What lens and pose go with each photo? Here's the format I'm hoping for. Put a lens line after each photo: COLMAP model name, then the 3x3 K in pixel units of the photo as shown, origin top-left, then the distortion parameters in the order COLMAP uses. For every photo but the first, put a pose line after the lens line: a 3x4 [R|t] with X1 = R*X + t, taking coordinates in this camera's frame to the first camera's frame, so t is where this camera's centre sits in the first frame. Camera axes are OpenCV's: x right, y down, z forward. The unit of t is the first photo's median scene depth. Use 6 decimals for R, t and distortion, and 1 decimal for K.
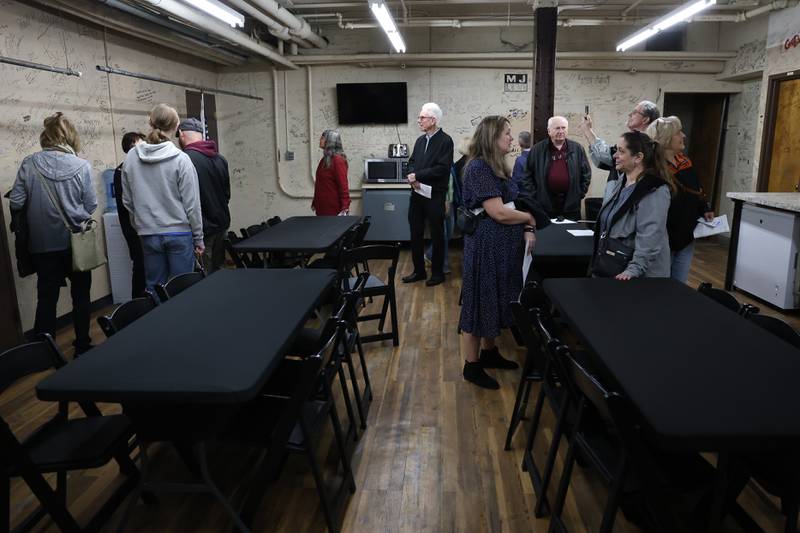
lens RADIAL K [[629.4, 0, 400.0], [0, 629.4, 266.5], [0, 0, 1]] dist [-0.001798, -0.000409]
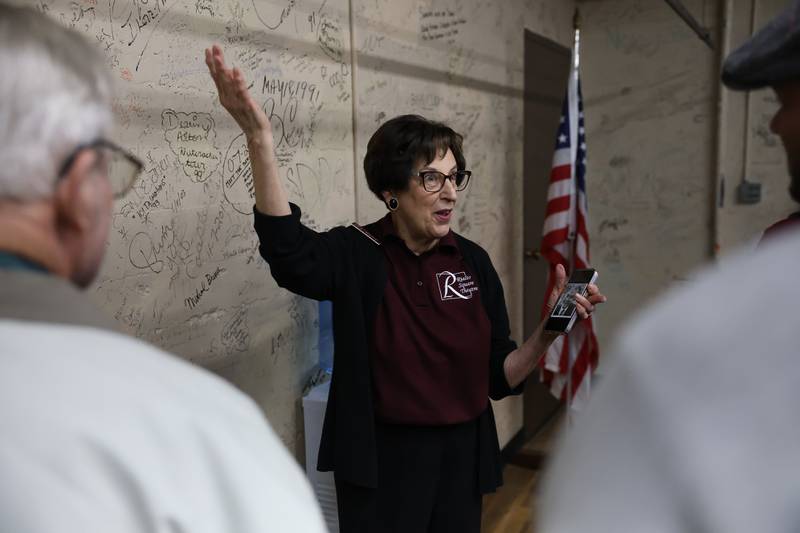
lens RADIAL K [[629.4, 0, 400.0], [0, 629.4, 266.5], [0, 0, 1]] dist [-0.001798, -0.000409]
pose [[0.941092, 0.056178, -0.333453, -0.250002], [-0.066349, 0.997612, -0.019184, -0.106498], [0.331579, 0.040178, 0.942572, 0.550286]]
